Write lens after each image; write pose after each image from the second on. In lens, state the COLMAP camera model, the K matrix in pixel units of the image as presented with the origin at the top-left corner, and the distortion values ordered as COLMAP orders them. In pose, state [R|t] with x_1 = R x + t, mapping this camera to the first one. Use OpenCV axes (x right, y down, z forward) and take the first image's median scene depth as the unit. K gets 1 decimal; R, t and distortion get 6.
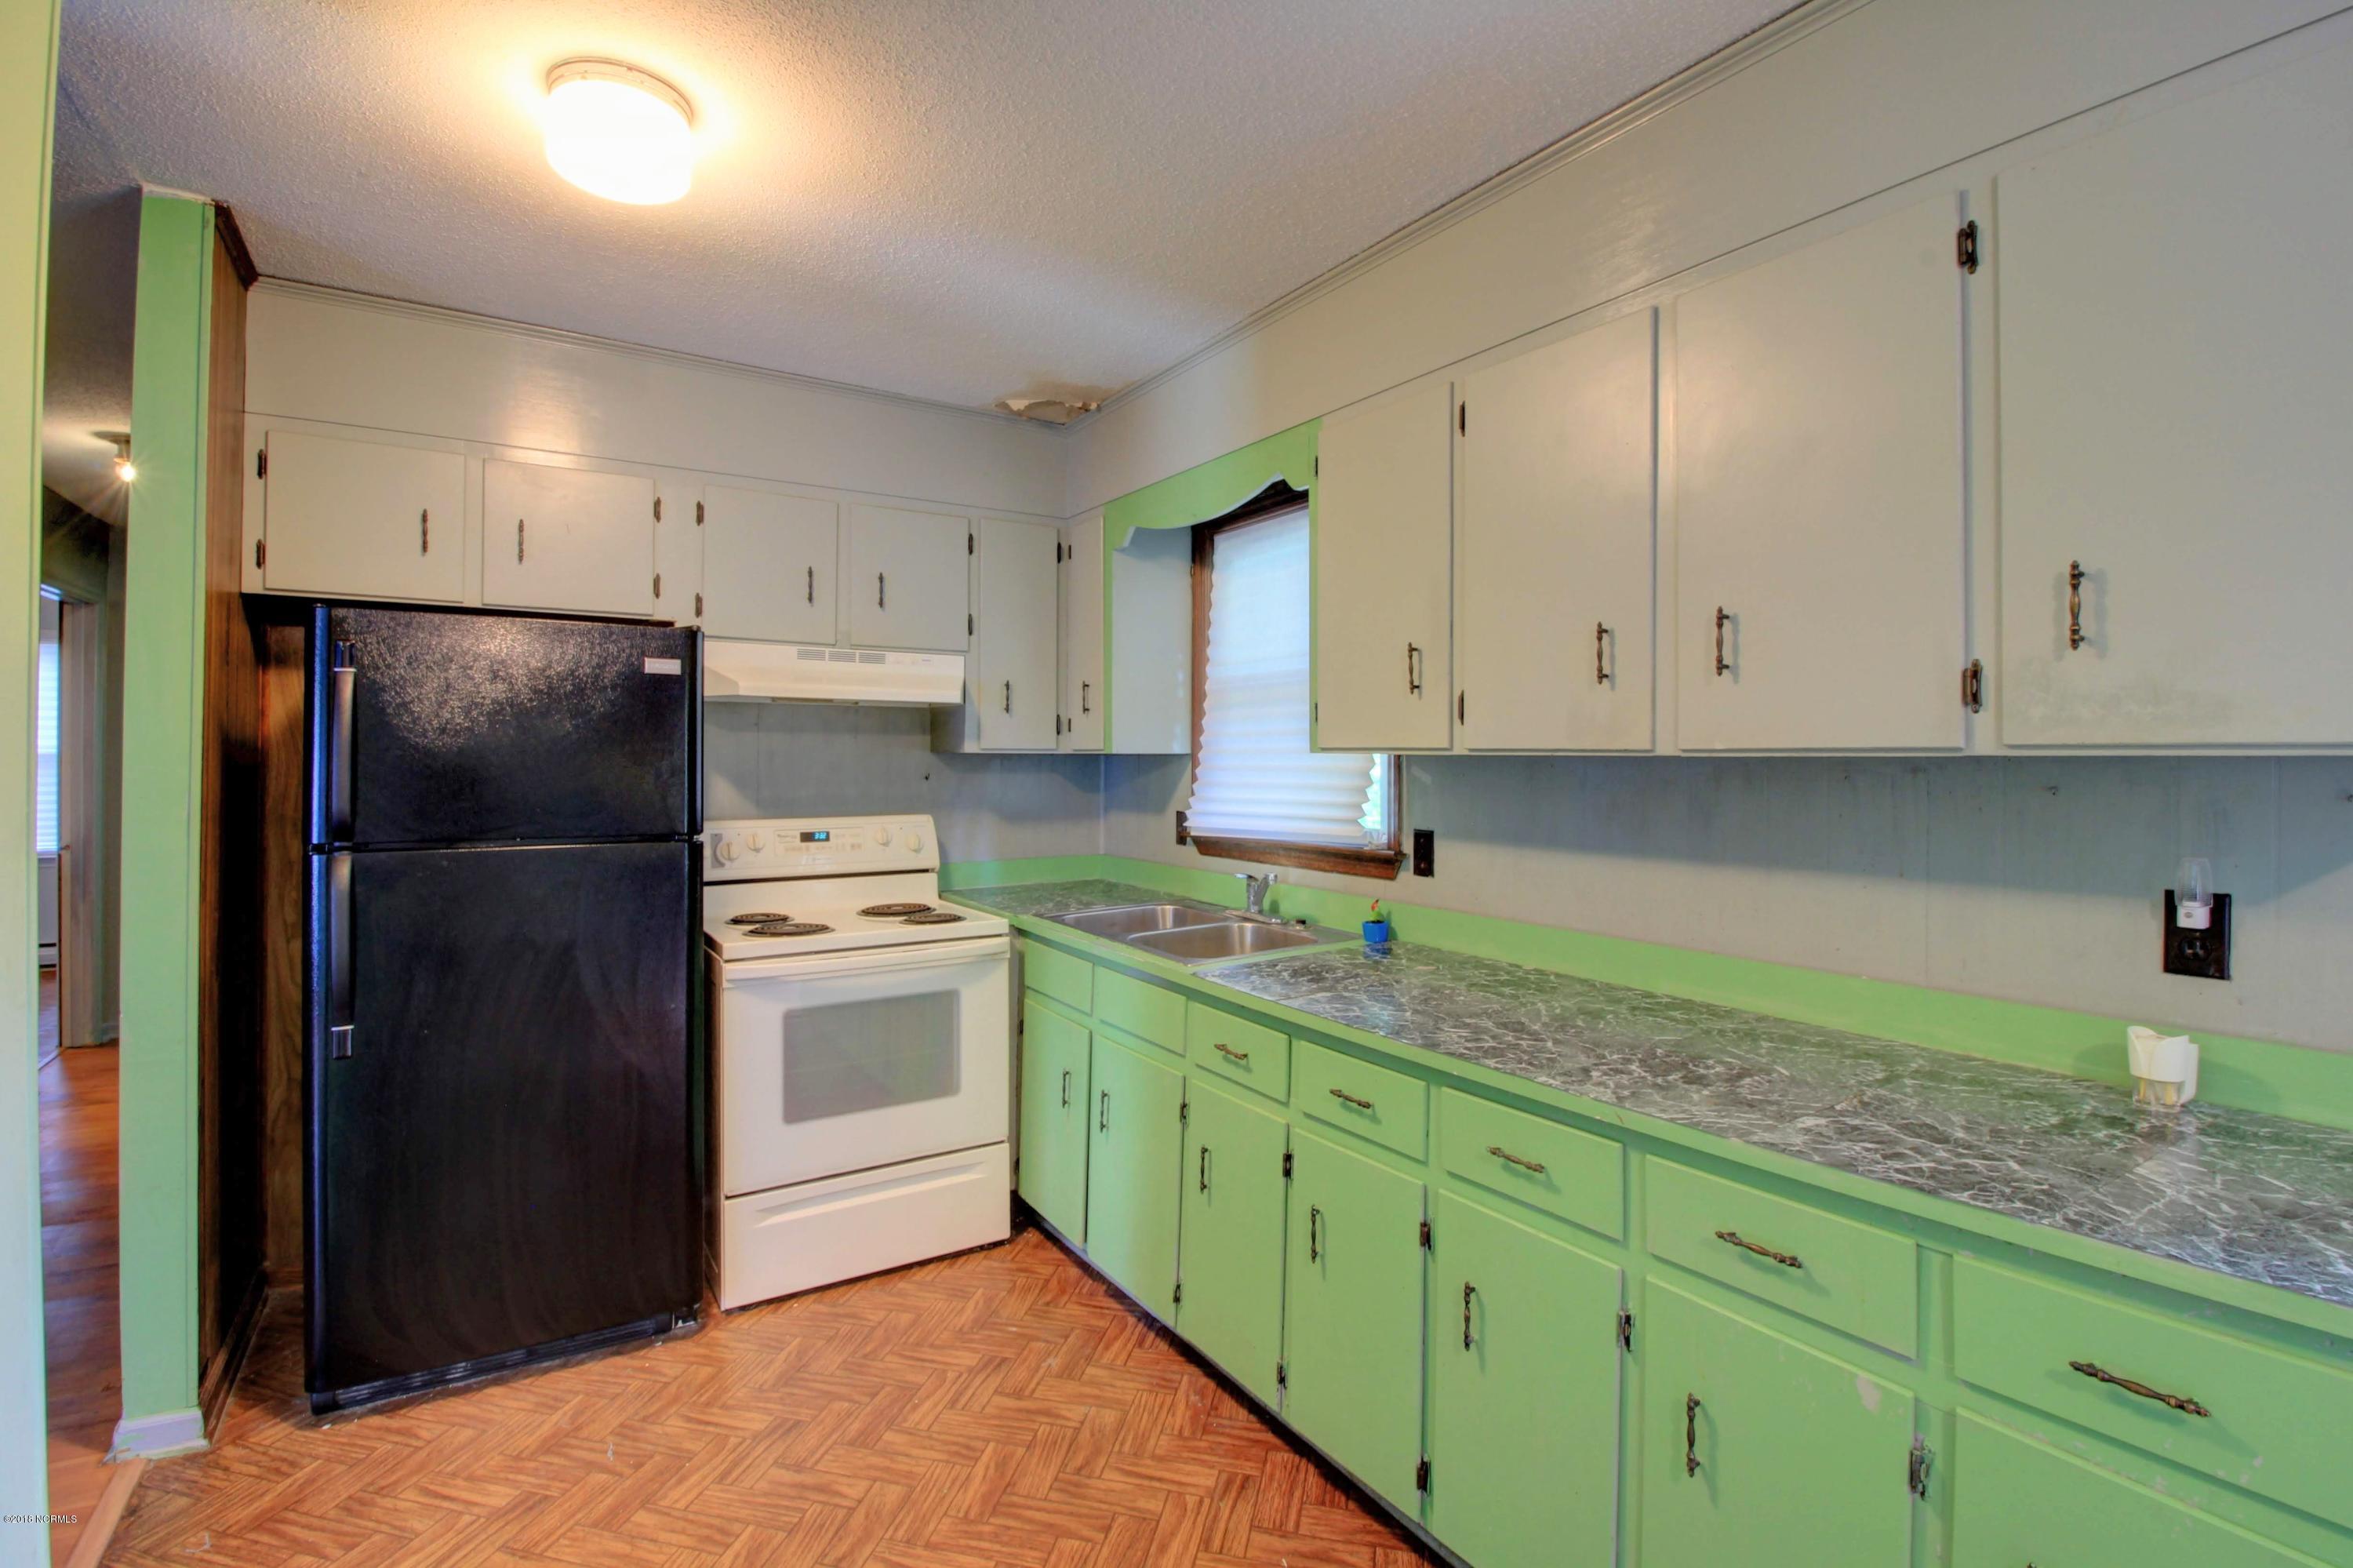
lens RADIAL K [[1087.2, 0, 1147.7], [0, 1087.2, 758.1], [0, 0, 1]] dist [-0.013822, -0.009263]
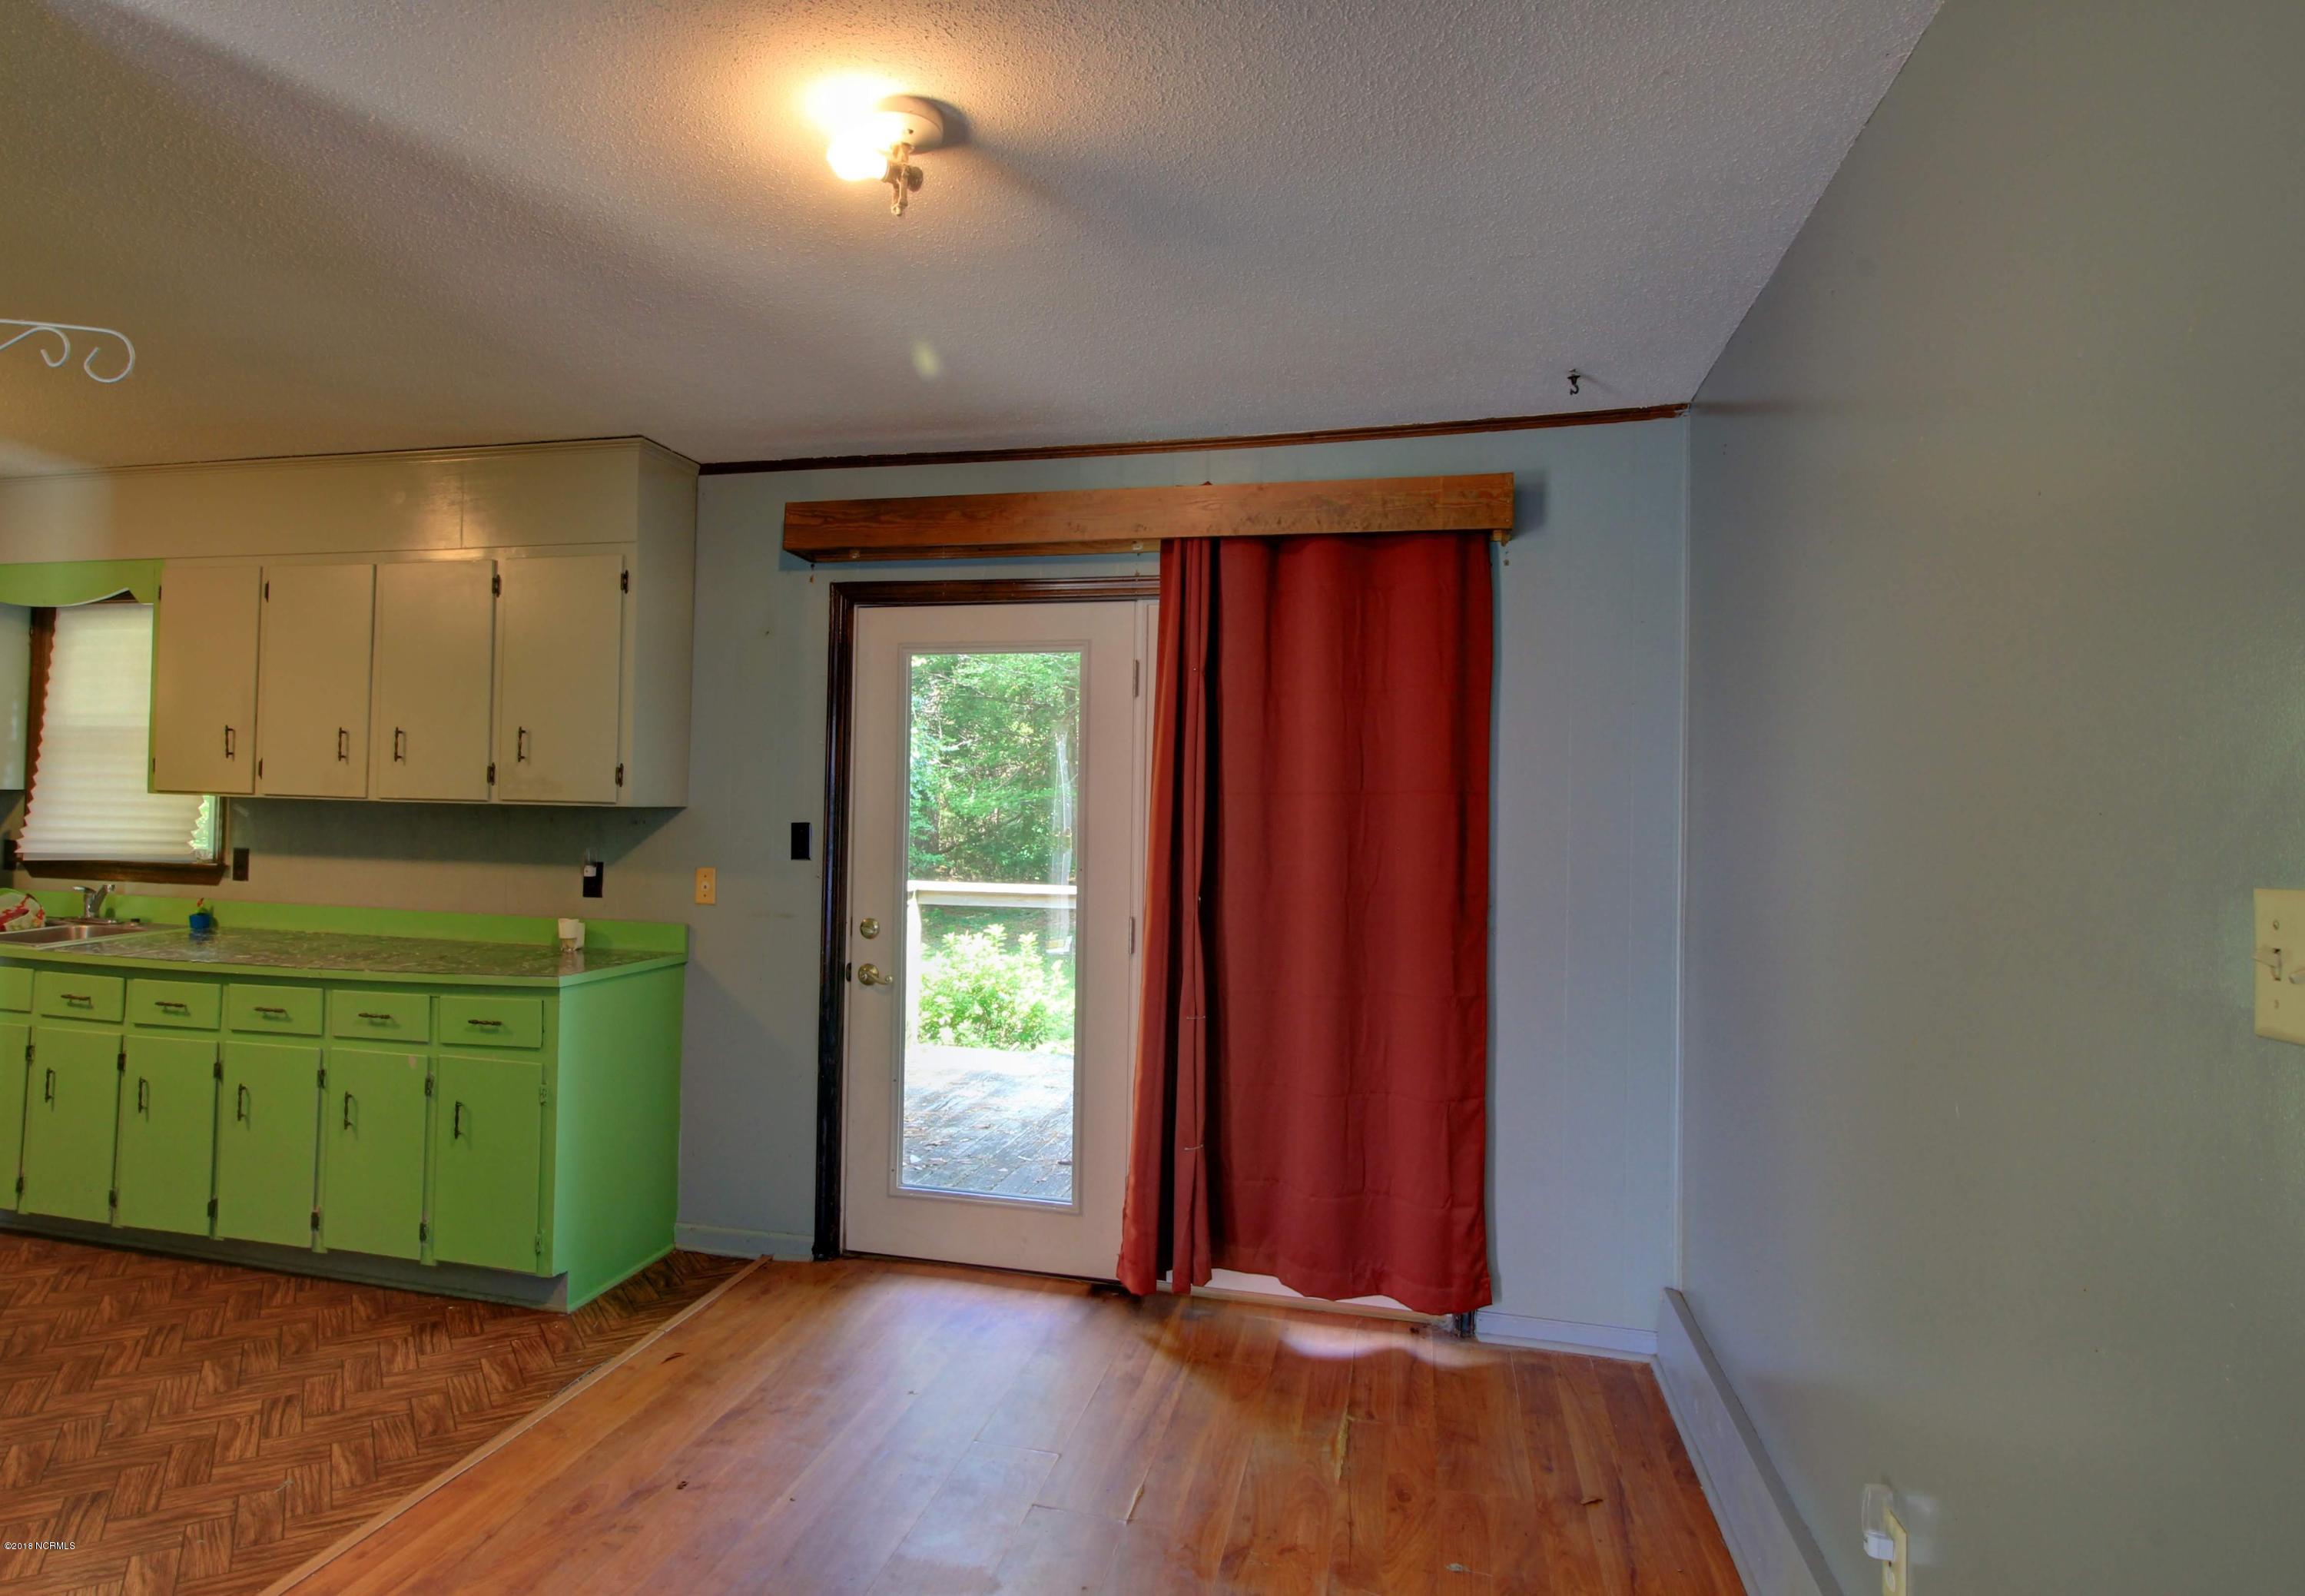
lens RADIAL K [[1311.5, 0, 1081.4], [0, 1311.5, 780.4], [0, 0, 1]] dist [-0.004421, -0.002825]
pose [[0.720564, 0.027219, 0.692854, -0.161855], [-0.019240, 0.999629, -0.019262, -0.013174], [-0.693122, 0.000549, 0.720820, -1.122551]]
